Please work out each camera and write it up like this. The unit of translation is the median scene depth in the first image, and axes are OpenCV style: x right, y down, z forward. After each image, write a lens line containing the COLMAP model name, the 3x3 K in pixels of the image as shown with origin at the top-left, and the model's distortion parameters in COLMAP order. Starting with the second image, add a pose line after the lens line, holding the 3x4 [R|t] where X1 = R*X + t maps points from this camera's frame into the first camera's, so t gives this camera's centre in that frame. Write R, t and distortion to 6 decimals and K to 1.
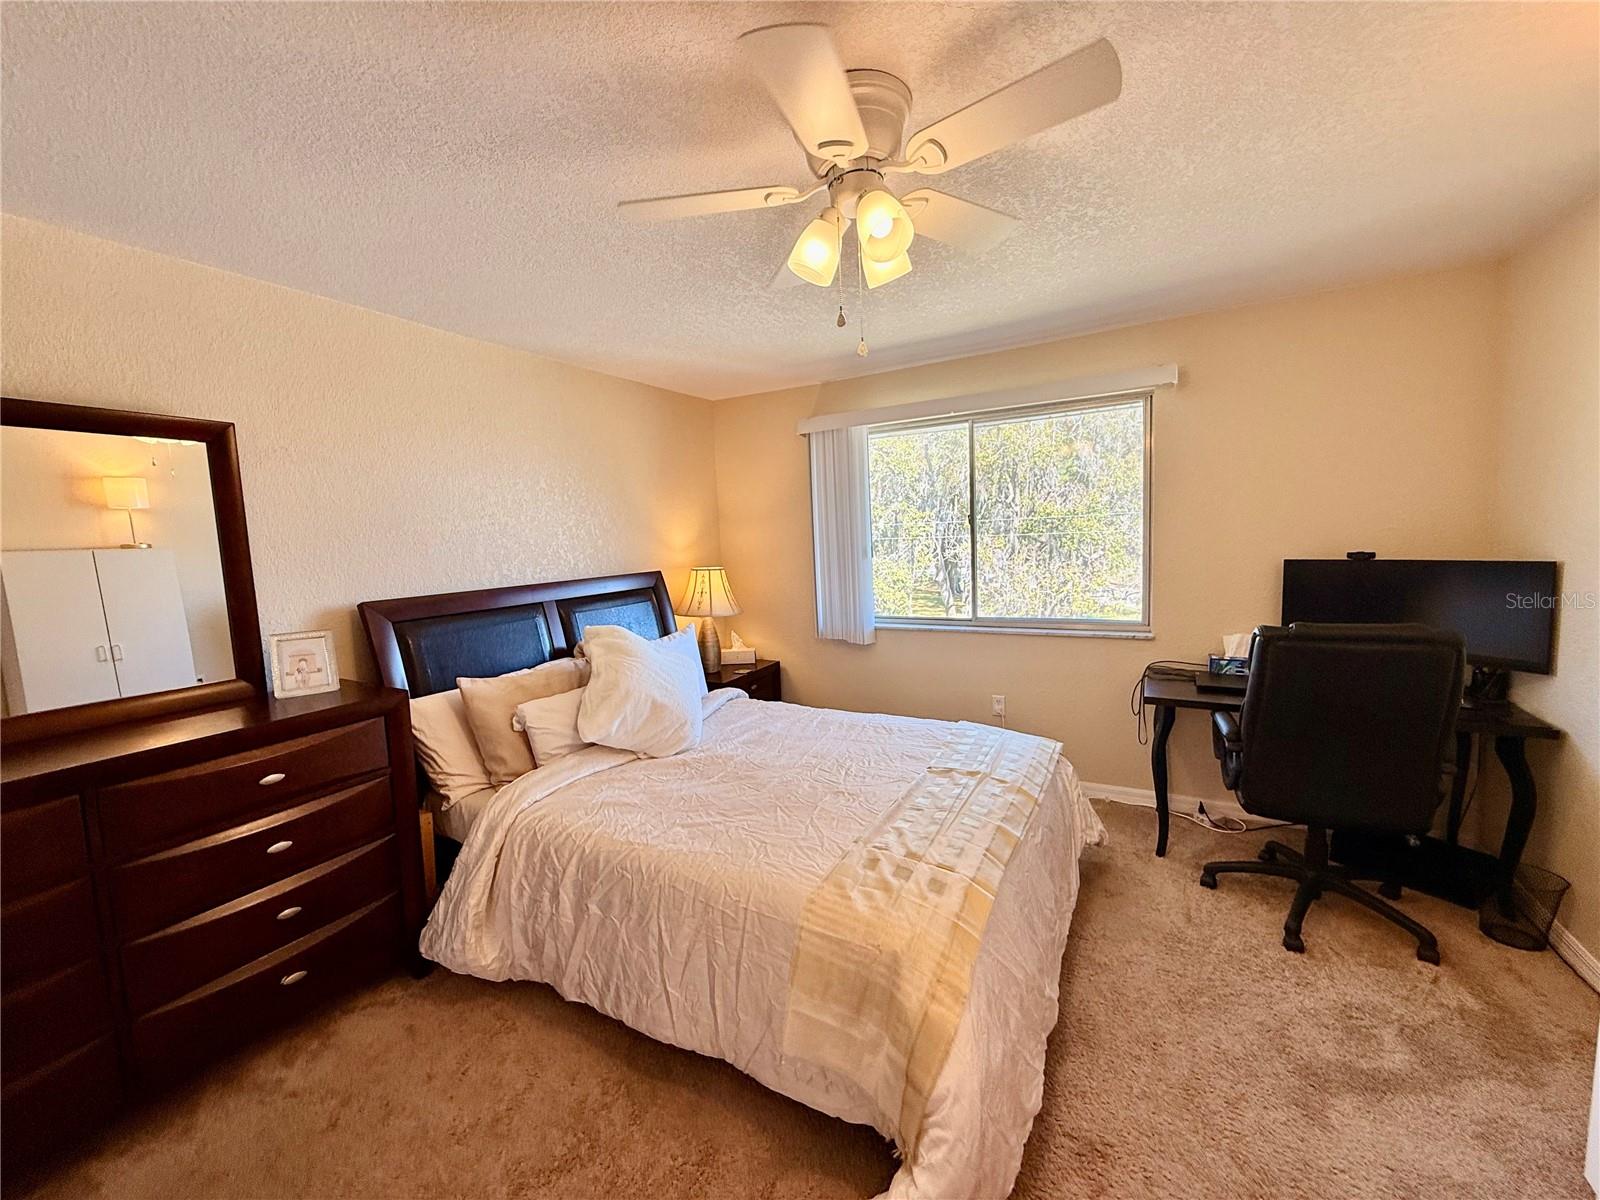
lens RADIAL K [[633.7, 0, 793.7], [0, 633.7, 599.5], [0, 0, 1]] dist [-0.000179, -0.000099]
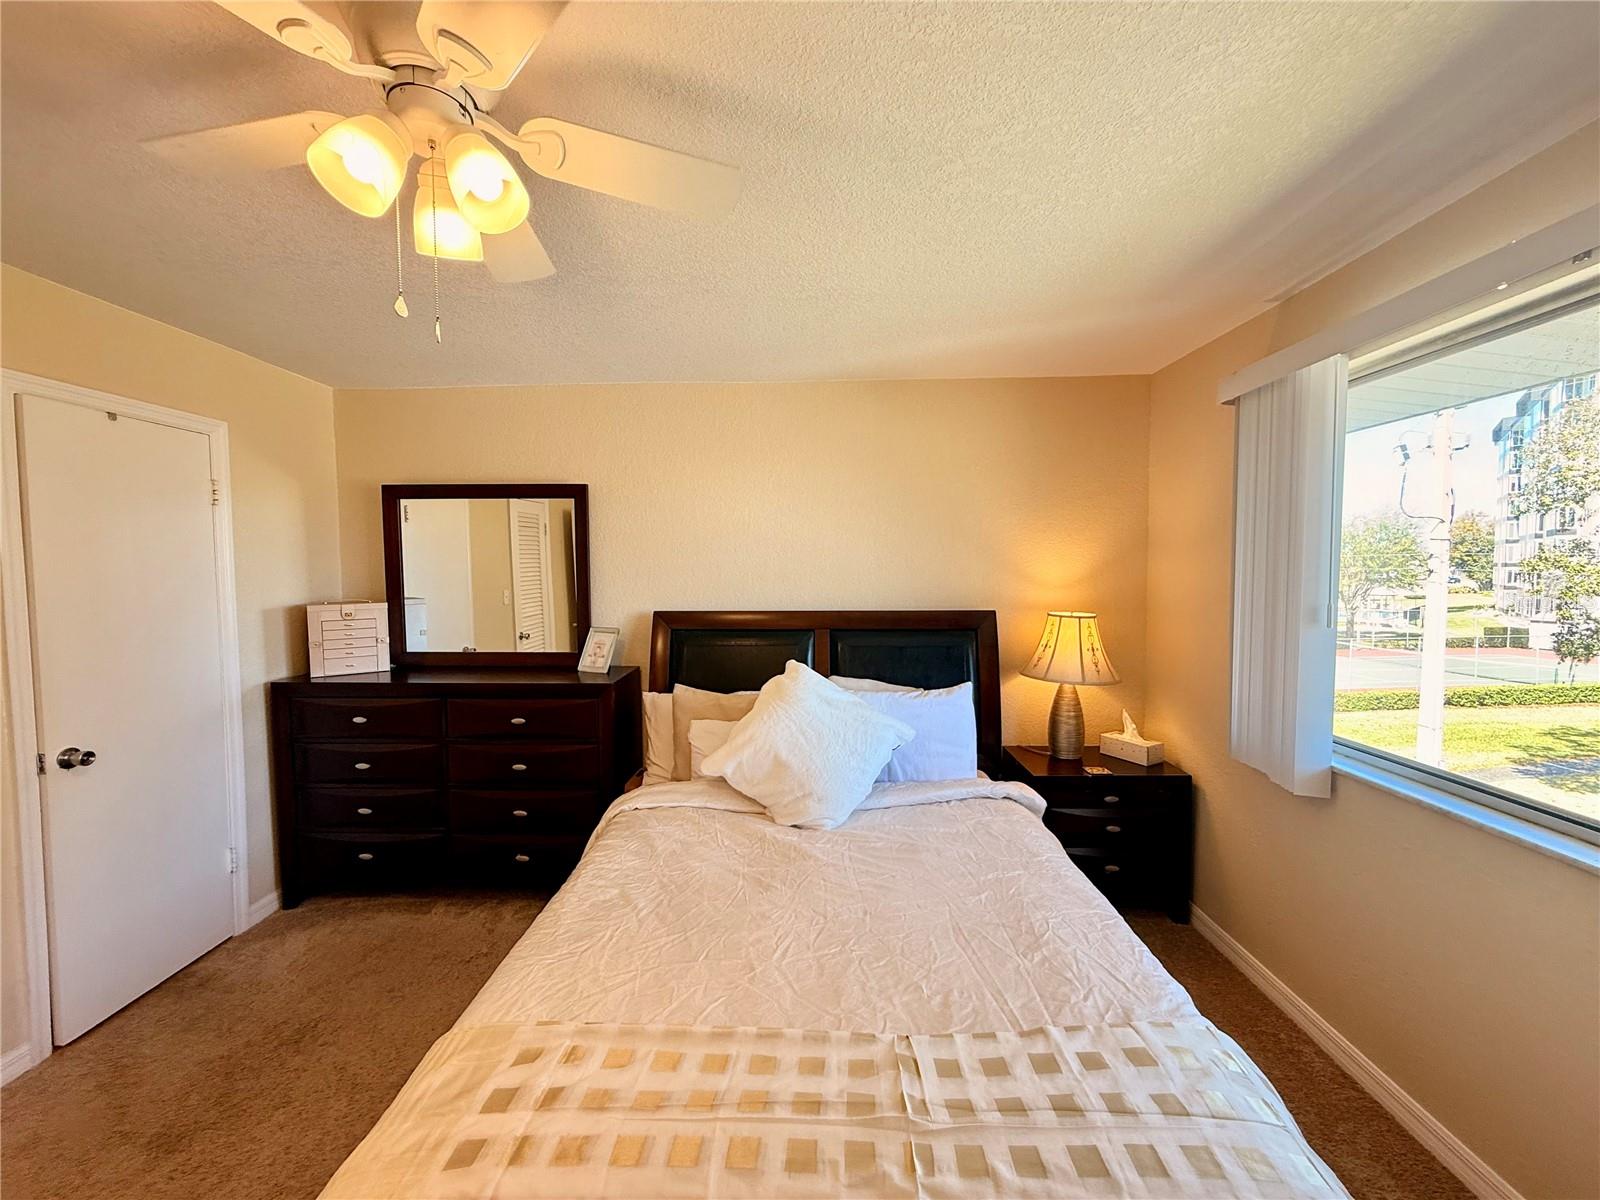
lens RADIAL K [[633.7, 0, 793.7], [0, 633.7, 599.5], [0, 0, 1]] dist [-0.000179, -0.000099]
pose [[0.461816, 0.083749, -0.883013, 0.589283], [-0.105084, 0.993687, 0.039287, -0.099394], [0.880729, 0.074647, 0.467702, 0.638552]]
